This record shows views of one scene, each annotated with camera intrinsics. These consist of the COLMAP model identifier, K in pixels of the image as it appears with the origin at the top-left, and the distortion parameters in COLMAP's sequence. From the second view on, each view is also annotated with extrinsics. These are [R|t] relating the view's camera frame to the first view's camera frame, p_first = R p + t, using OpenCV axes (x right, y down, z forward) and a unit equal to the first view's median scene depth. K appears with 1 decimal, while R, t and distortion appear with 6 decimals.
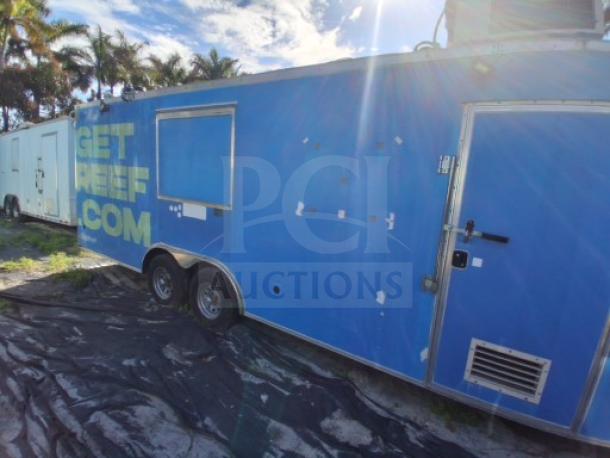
lens RADIAL K [[307.6, 0, 305.0], [0, 307.6, 229.0], [0, 0, 1]] dist [0.016090, -0.046325]
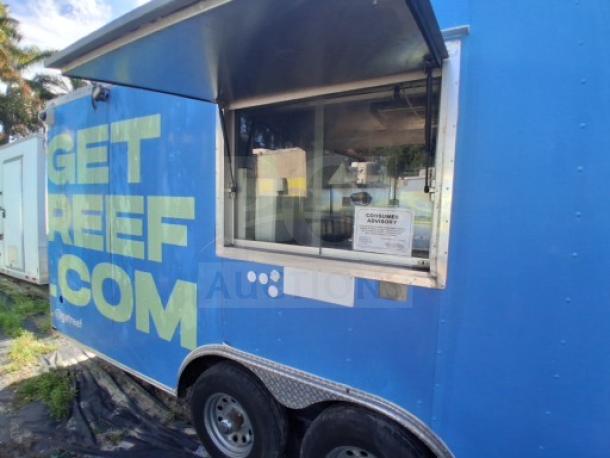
lens RADIAL K [[307.6, 0, 305.0], [0, 307.6, 229.0], [0, 0, 1]] dist [0.016090, -0.046325]
pose [[0.996983, -0.049603, 0.059701, -0.295748], [0.054193, 0.995488, -0.077887, -0.078664], [-0.055568, 0.080888, 0.995173, 0.400325]]
